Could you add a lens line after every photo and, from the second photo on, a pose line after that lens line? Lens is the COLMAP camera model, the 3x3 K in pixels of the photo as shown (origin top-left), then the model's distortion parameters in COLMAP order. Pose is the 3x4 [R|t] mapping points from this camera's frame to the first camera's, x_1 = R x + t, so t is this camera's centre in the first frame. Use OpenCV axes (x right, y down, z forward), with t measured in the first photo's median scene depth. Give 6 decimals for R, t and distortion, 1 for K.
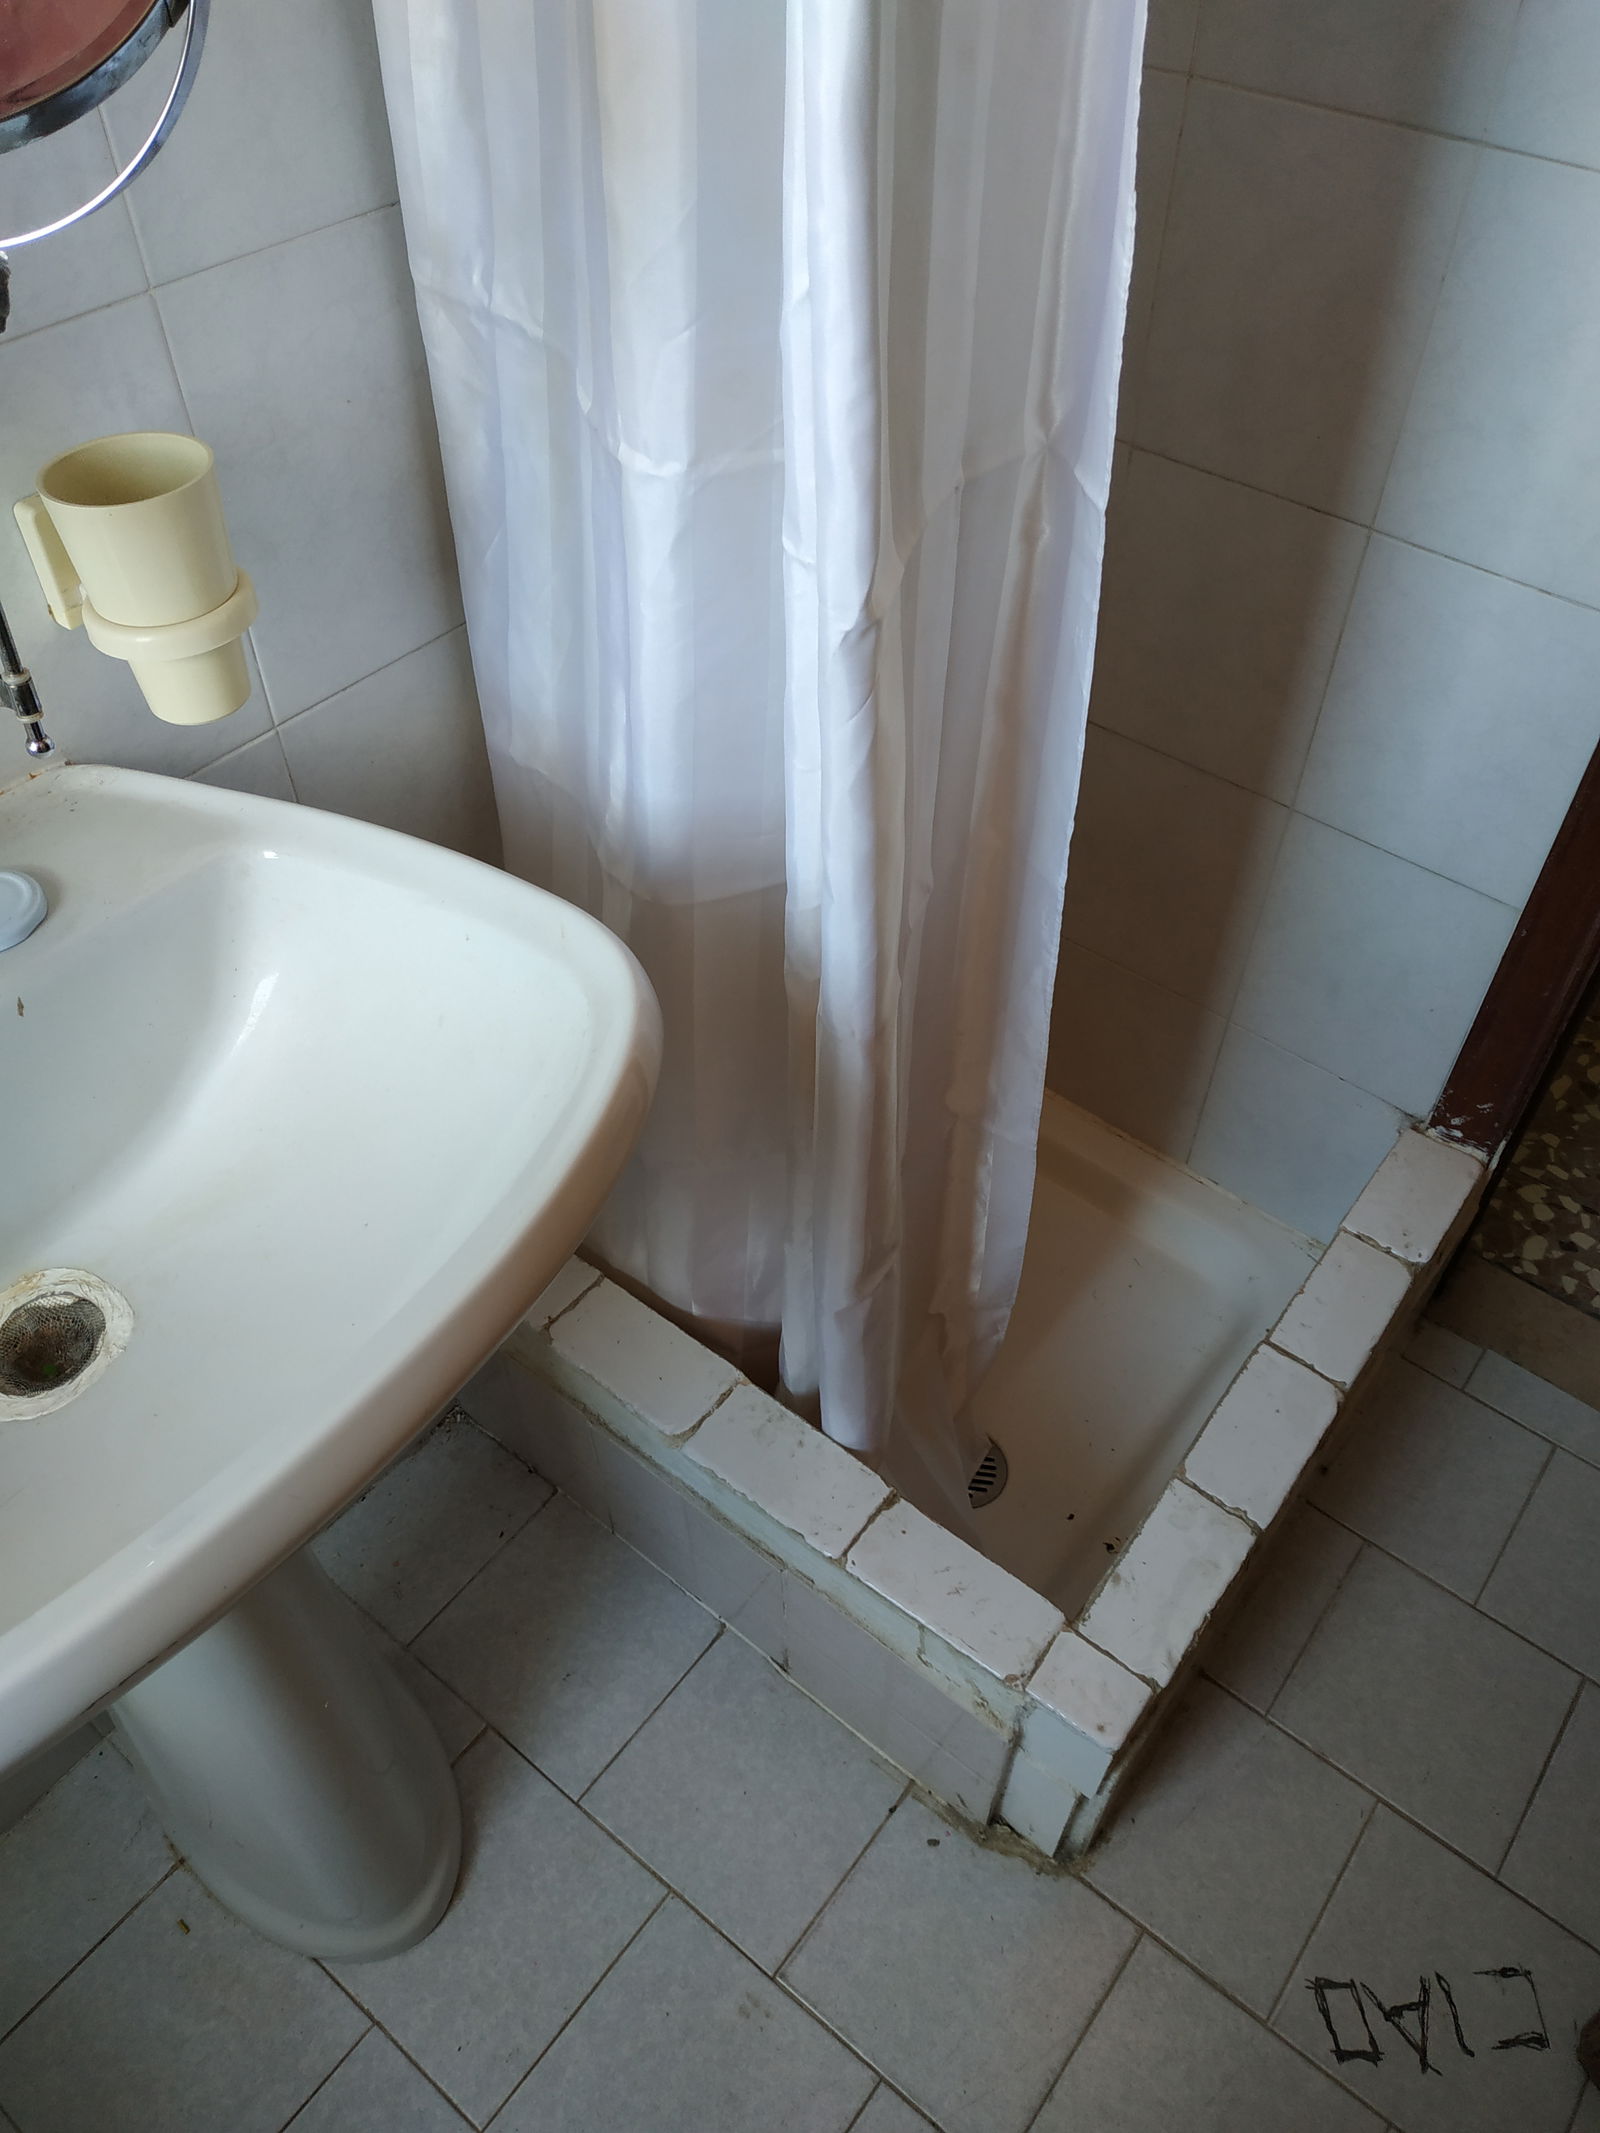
lens RADIAL K [[1566.9, 0, 800.0], [0, 1566.9, 1066.5], [0, 0, 1]] dist [-0.023956, 0.005471]
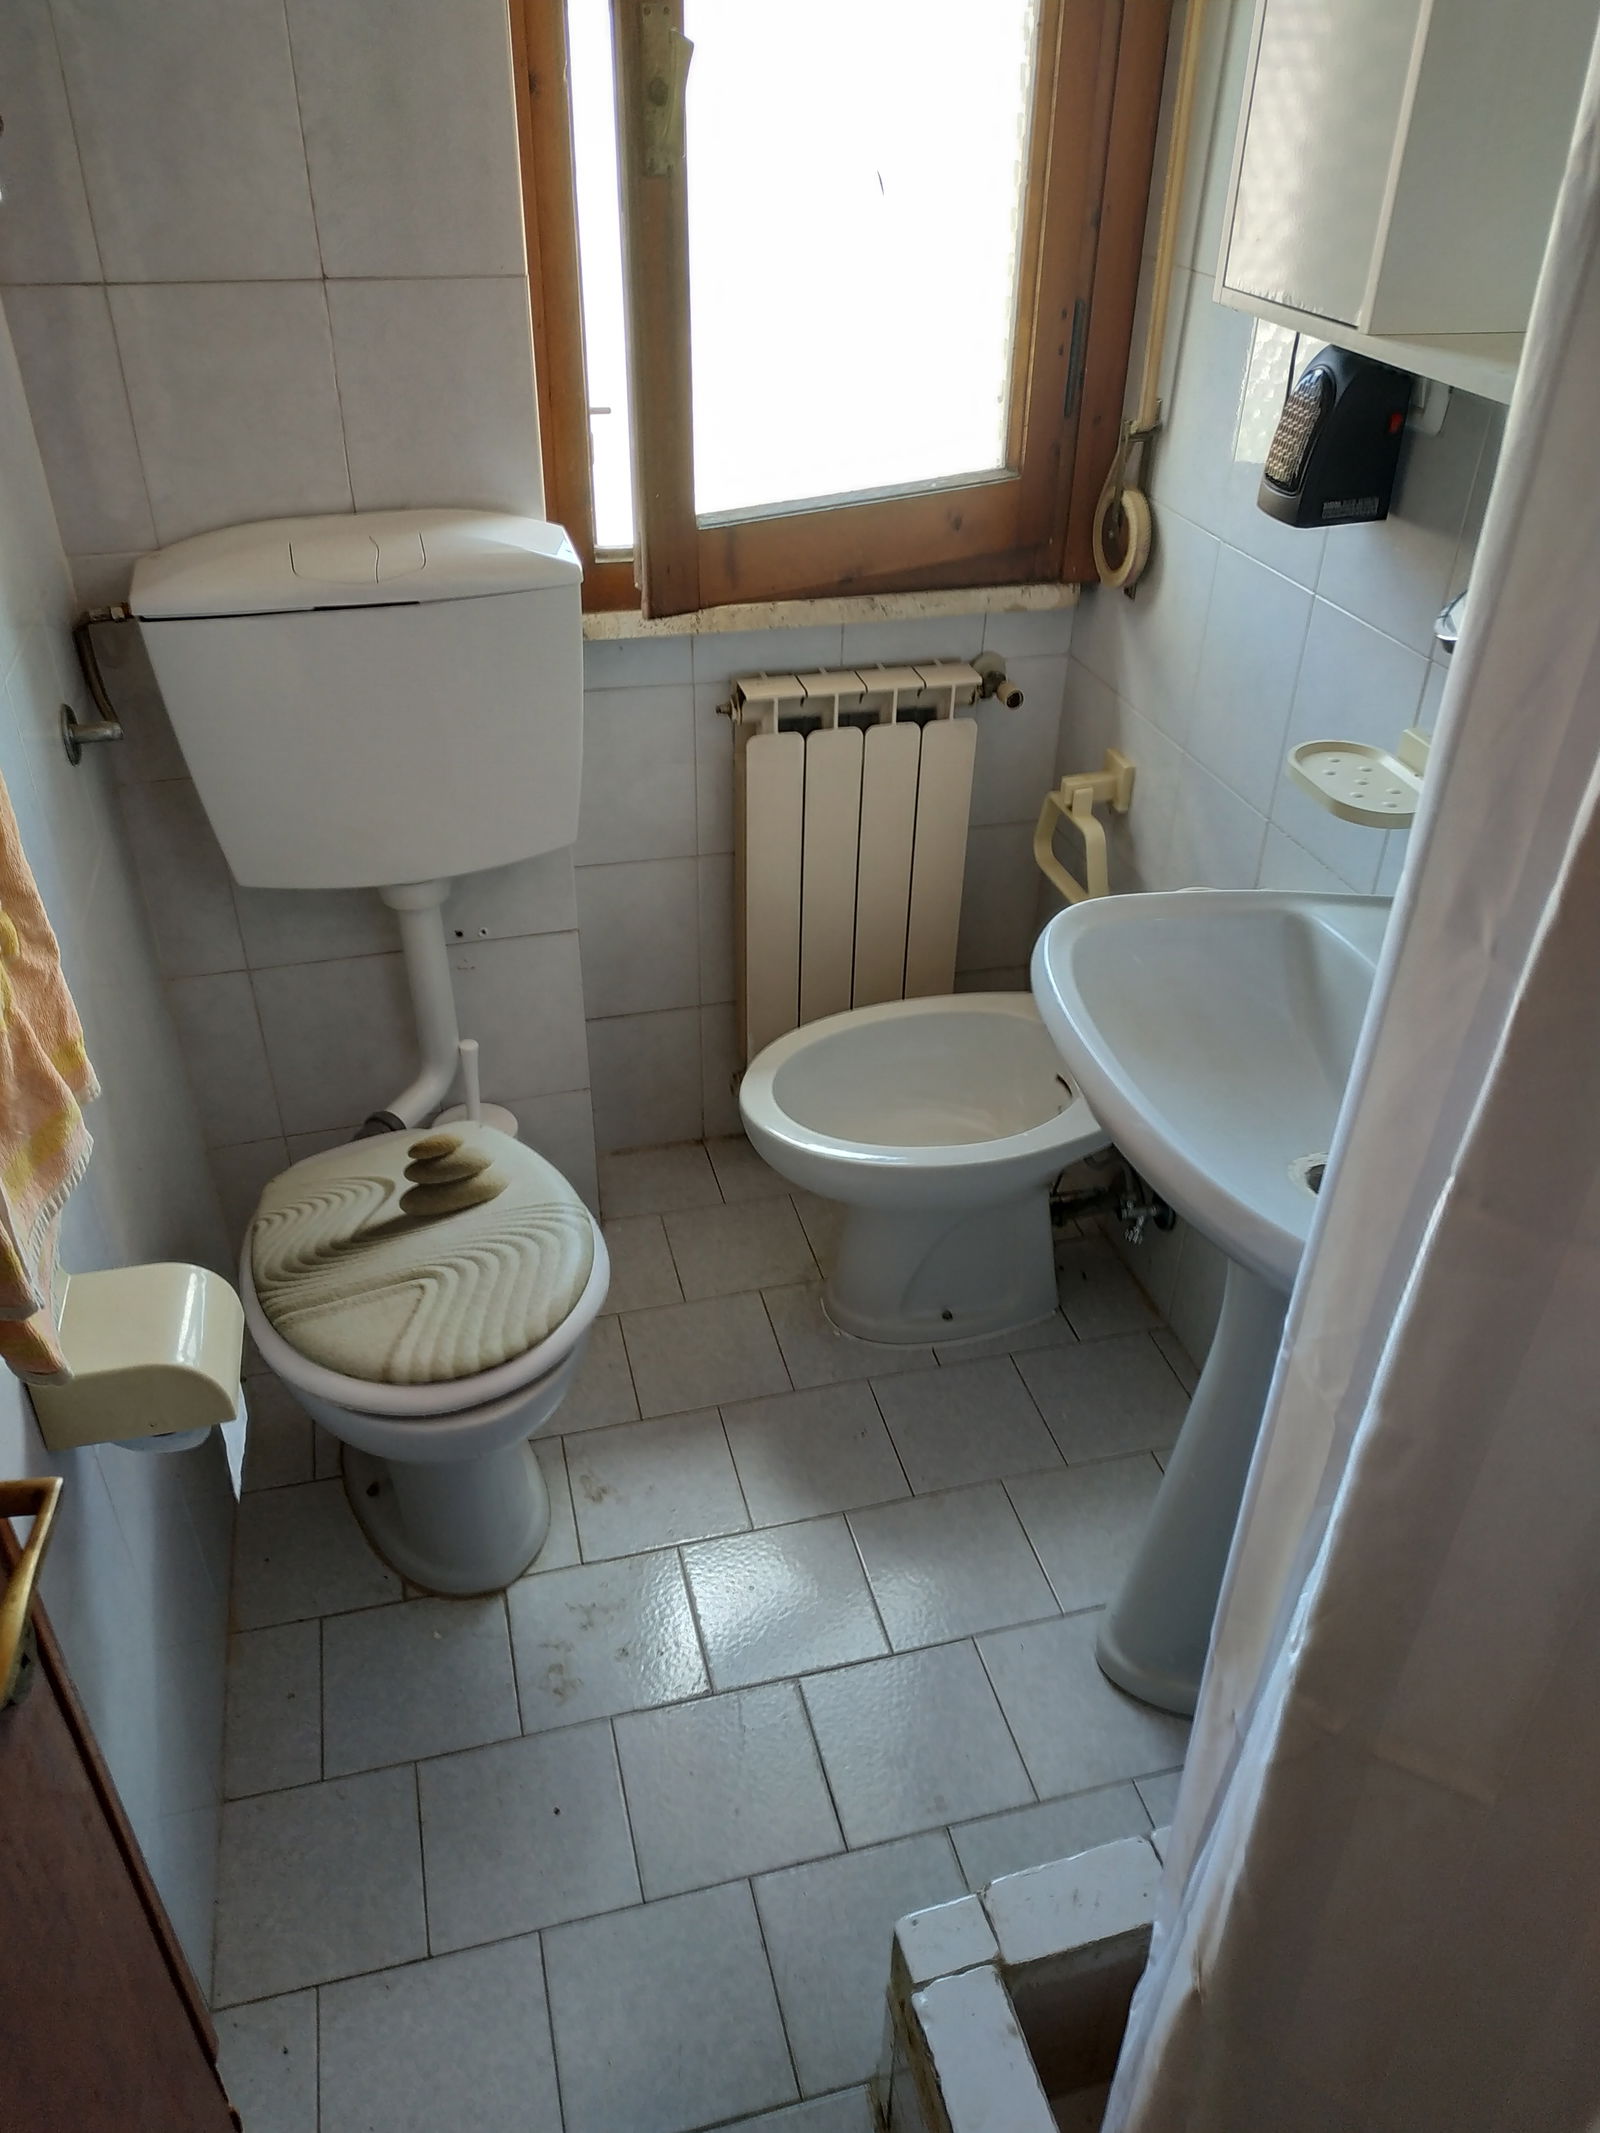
lens RADIAL K [[1564.4, 0, 800.0], [0, 1564.4, 1066.5], [0, 0, 1]] dist [0.095754, -0.193170]
pose [[-0.604716, 0.434827, -0.667266, 0.696300], [-0.596365, 0.308095, 0.741233, -0.560049], [0.527890, 0.846169, 0.073006, 0.287118]]
